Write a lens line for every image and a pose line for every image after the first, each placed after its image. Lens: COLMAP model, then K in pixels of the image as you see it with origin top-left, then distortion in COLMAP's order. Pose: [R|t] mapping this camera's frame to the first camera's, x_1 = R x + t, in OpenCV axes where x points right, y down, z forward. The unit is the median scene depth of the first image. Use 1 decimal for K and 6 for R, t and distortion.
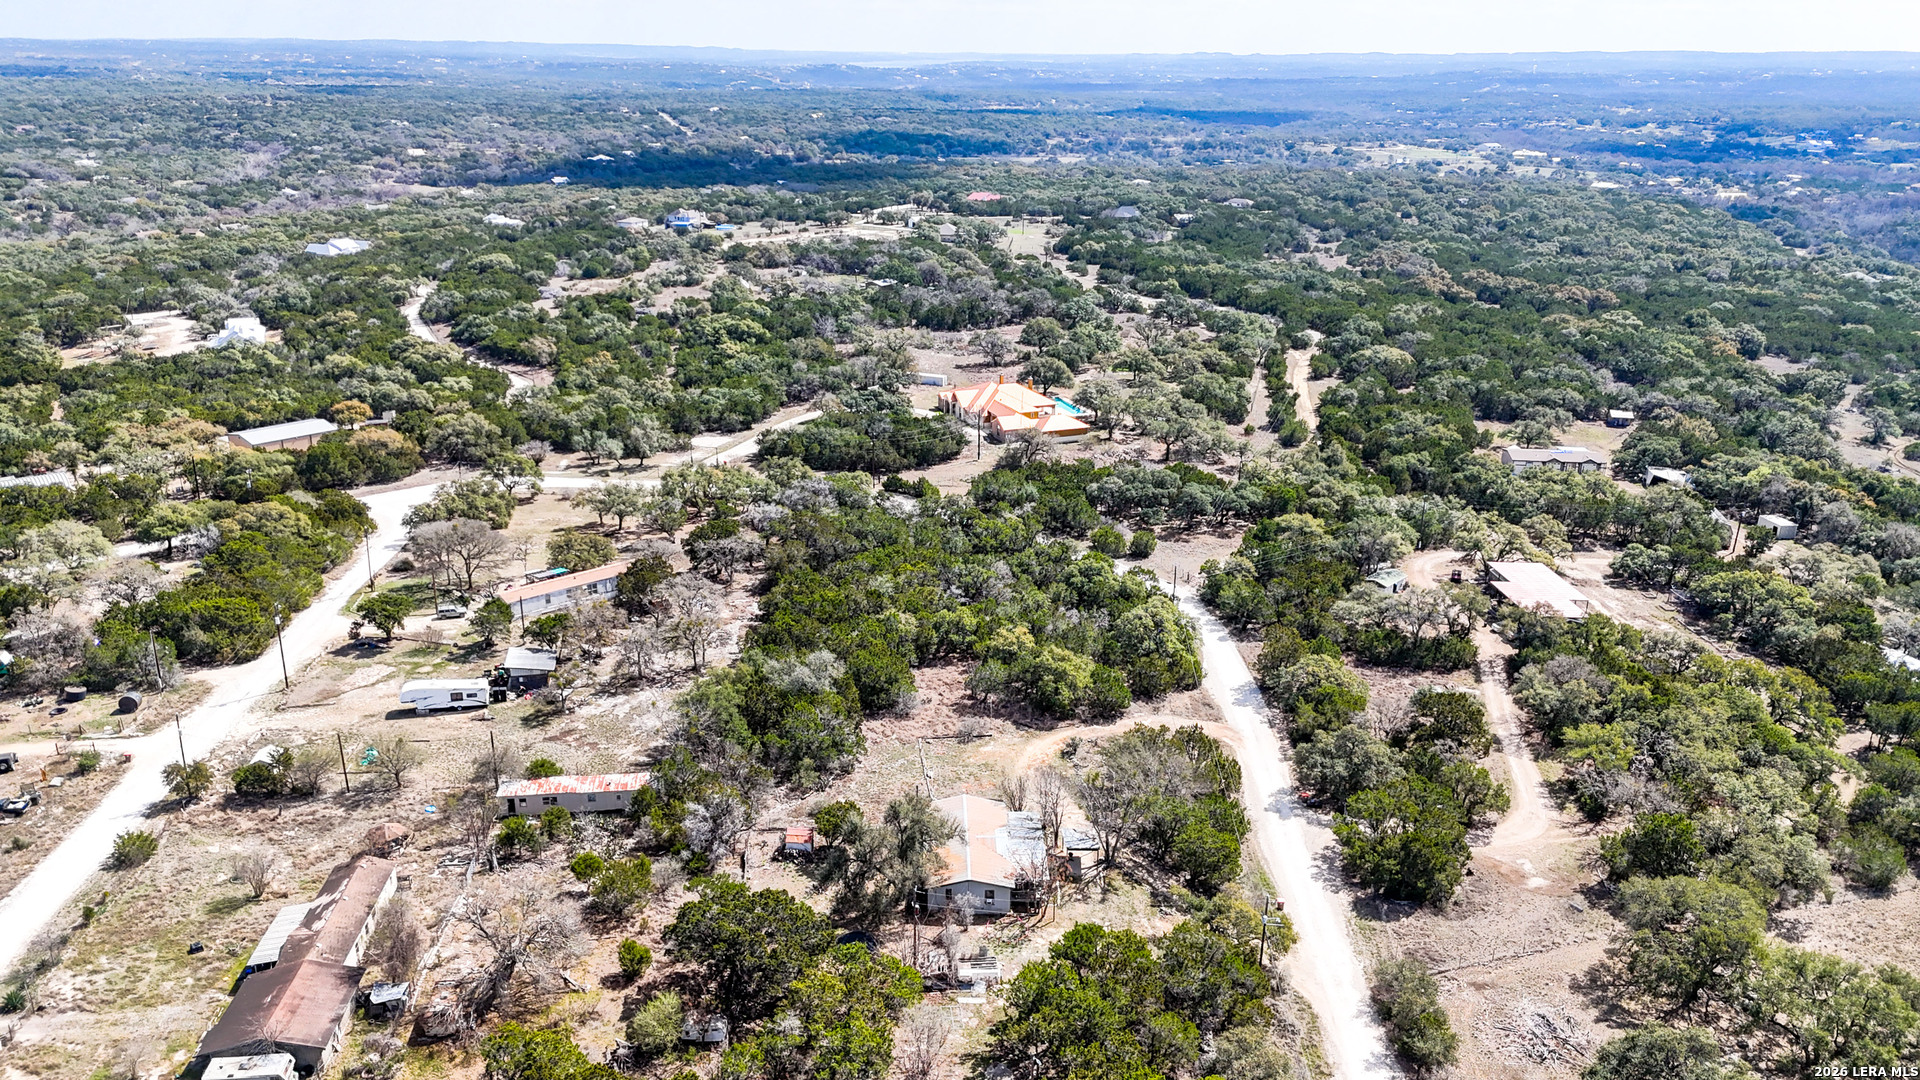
lens RADIAL K [[1403.8, 0, 966.1], [0, 1403.8, 539.0], [0, 0, 1]] dist [0.061608, -0.055629]
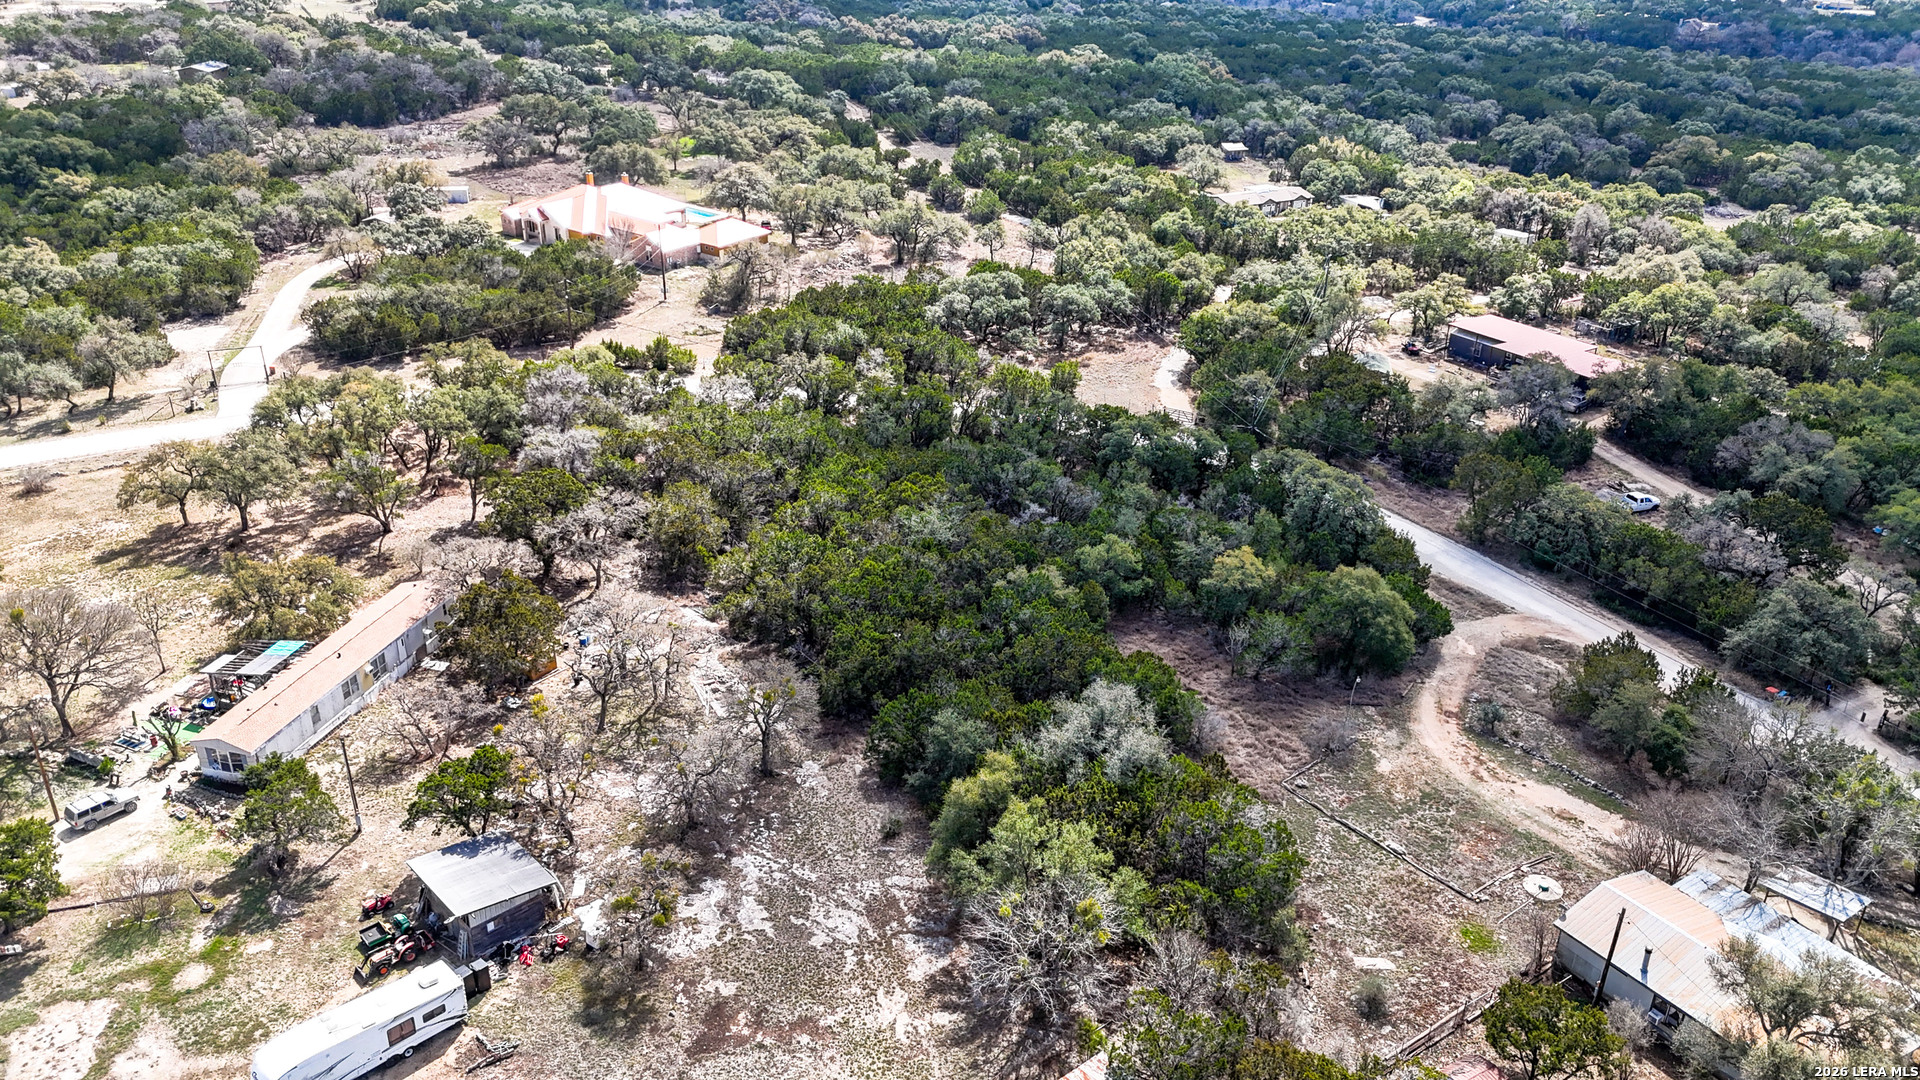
lens RADIAL K [[1403.8, 0, 959.1], [0, 1403.8, 546.5], [0, 0, 1]] dist [0.061608, -0.055629]
pose [[0.844788, -0.237024, 0.479743, -0.264807], [0.164090, 0.968101, 0.189355, -0.054633], [-0.509321, -0.081244, 0.856733, 0.387125]]
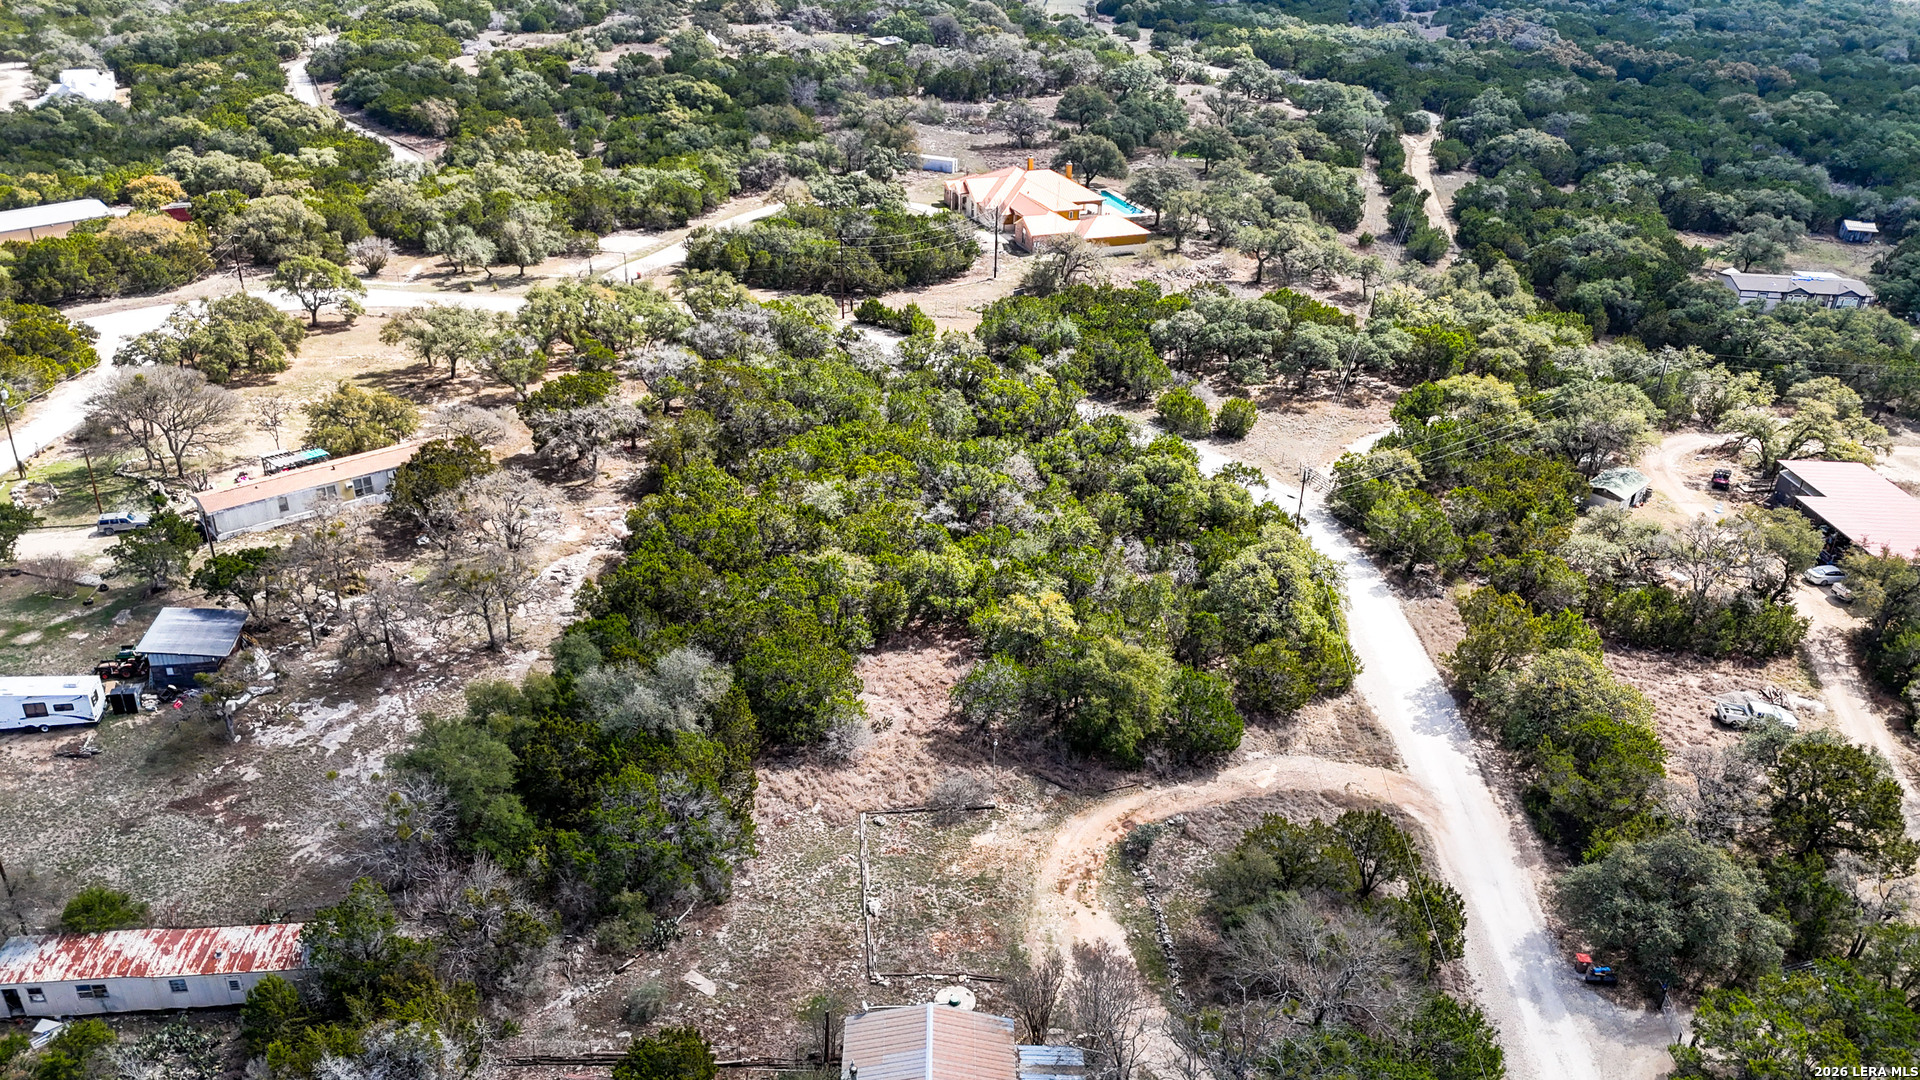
lens RADIAL K [[1403.8, 0, 969.2], [0, 1403.8, 539.6], [0, 0, 1]] dist [0.061608, -0.055629]
pose [[0.999692, 0.021787, -0.011906, 0.008556], [-0.019918, 0.990051, 0.139289, -0.027680], [0.014822, -0.139008, 0.990180, 0.313010]]
